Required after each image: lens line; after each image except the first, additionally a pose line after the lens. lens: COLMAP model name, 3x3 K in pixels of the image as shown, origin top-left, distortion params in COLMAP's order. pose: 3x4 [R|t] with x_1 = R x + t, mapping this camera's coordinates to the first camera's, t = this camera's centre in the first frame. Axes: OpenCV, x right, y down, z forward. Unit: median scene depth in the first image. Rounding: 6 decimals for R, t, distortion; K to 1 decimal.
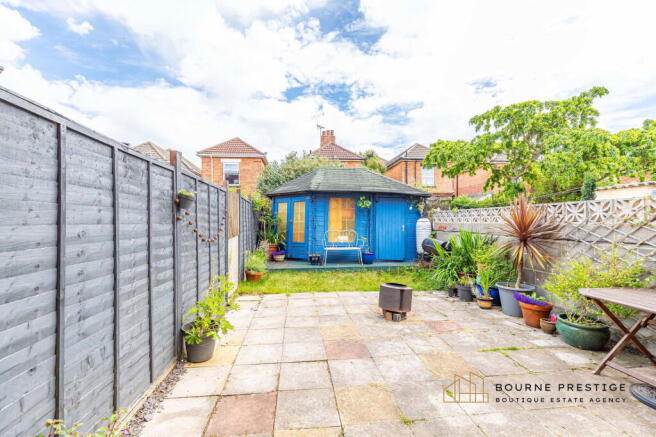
lens RADIAL K [[306.0, 0, 328.2], [0, 306.0, 220.1], [0, 0, 1]] dist [-0.003022, -0.000421]
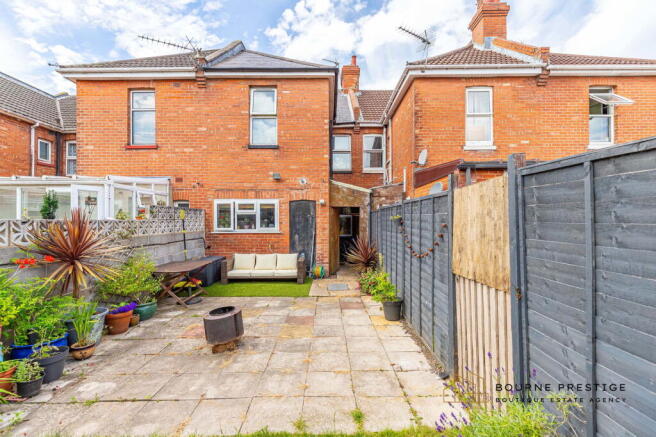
lens RADIAL K [[306.0, 0, 327.8], [0, 306.0, 218.0], [0, 0, 1]] dist [-0.003022, -0.000421]
pose [[-0.994673, 0.006585, 0.102871, -0.181456], [0.005006, 0.999866, -0.015606, -0.042155], [-0.102960, -0.015008, -0.994572, 1.938840]]
